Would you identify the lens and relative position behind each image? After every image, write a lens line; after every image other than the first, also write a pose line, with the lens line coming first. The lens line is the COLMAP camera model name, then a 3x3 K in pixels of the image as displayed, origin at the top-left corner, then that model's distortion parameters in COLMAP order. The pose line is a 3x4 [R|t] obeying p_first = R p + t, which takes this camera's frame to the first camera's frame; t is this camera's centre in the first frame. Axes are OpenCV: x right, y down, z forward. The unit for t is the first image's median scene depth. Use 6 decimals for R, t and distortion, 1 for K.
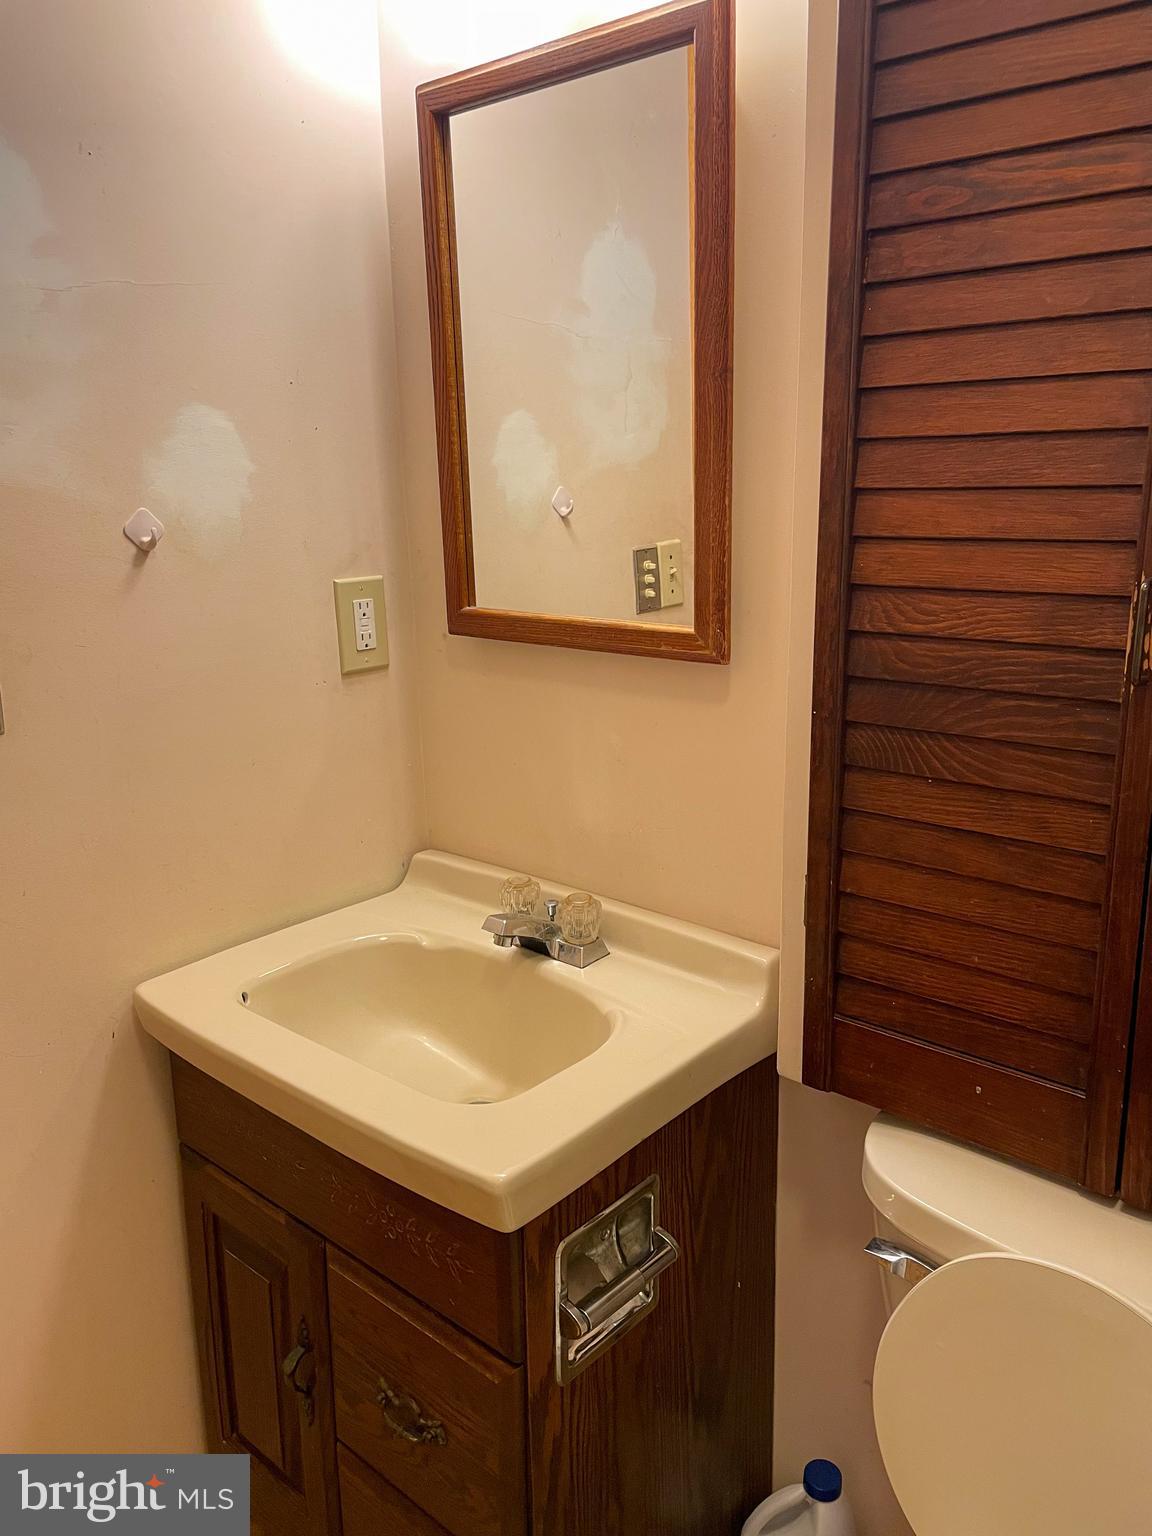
lens RADIAL K [[1176.4, 0, 575.1], [0, 1176.4, 769.3], [0, 0, 1]] dist [0.076792, -0.095101]
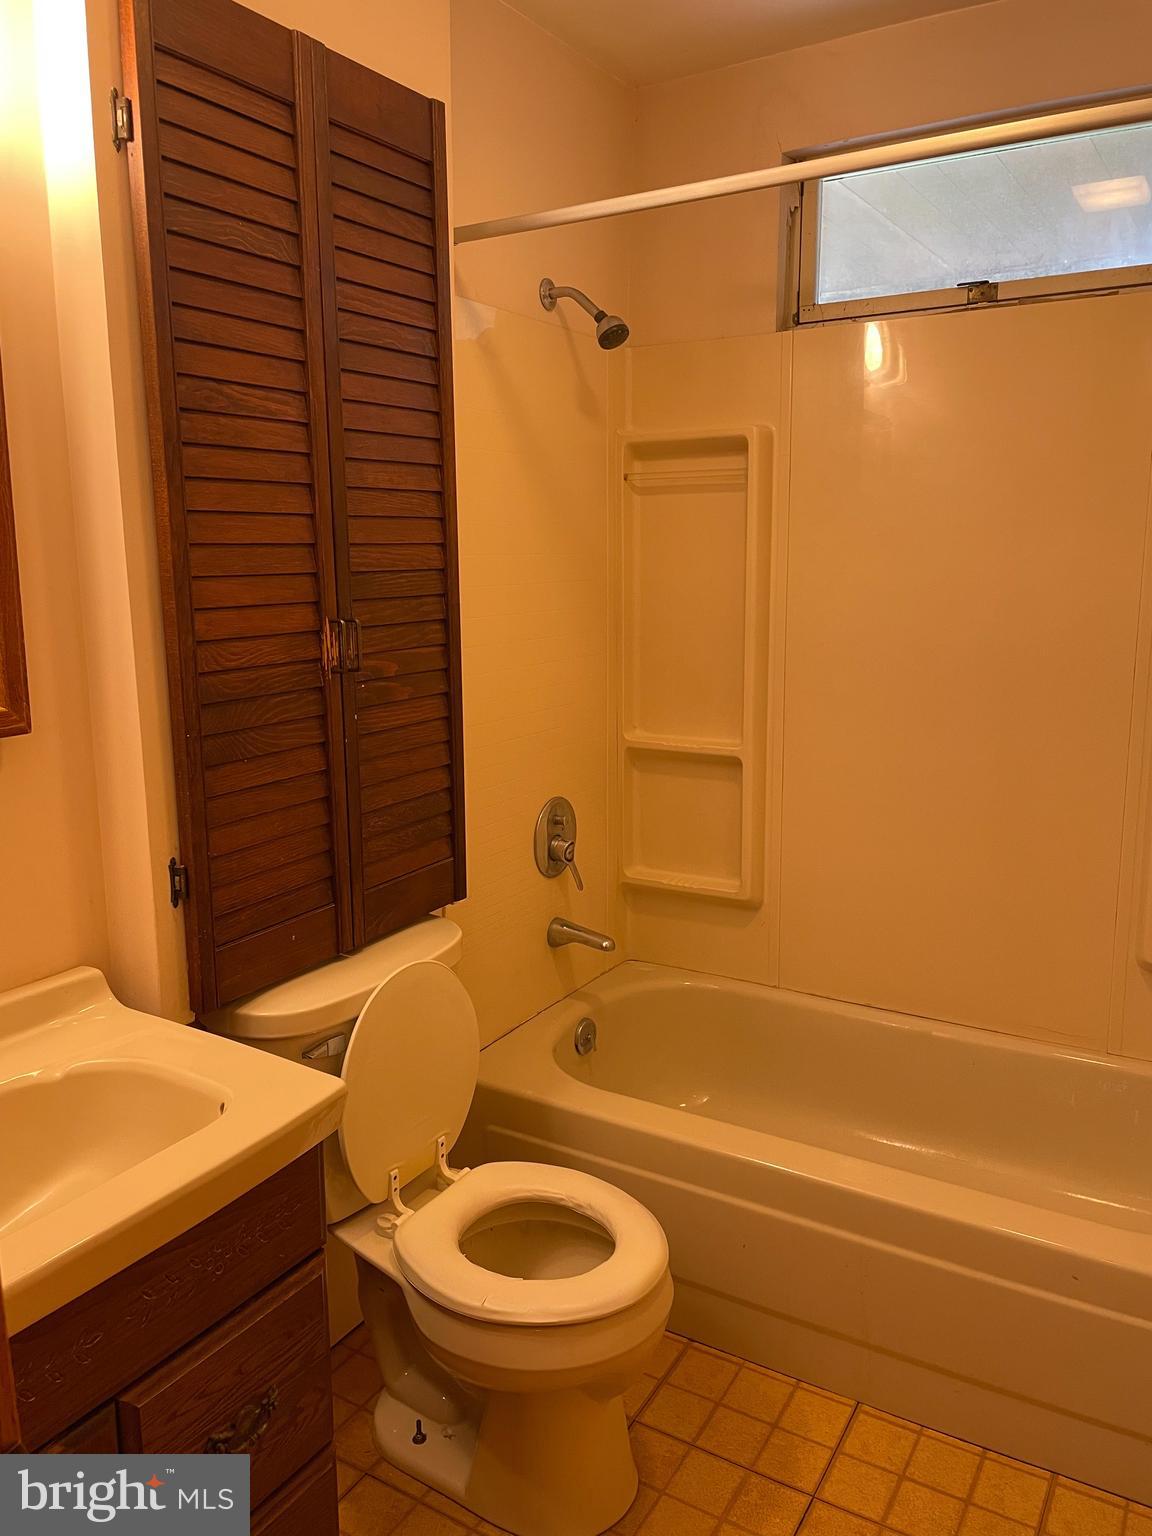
lens RADIAL K [[1176.4, 0, 574.8], [0, 1176.4, 766.5], [0, 0, 1]] dist [0.076792, -0.095101]
pose [[-0.179696, -0.171727, 0.968617, -1.352584], [0.241298, 0.946869, 0.212636, -0.219939], [-0.953669, 0.271935, -0.128711, 0.831296]]
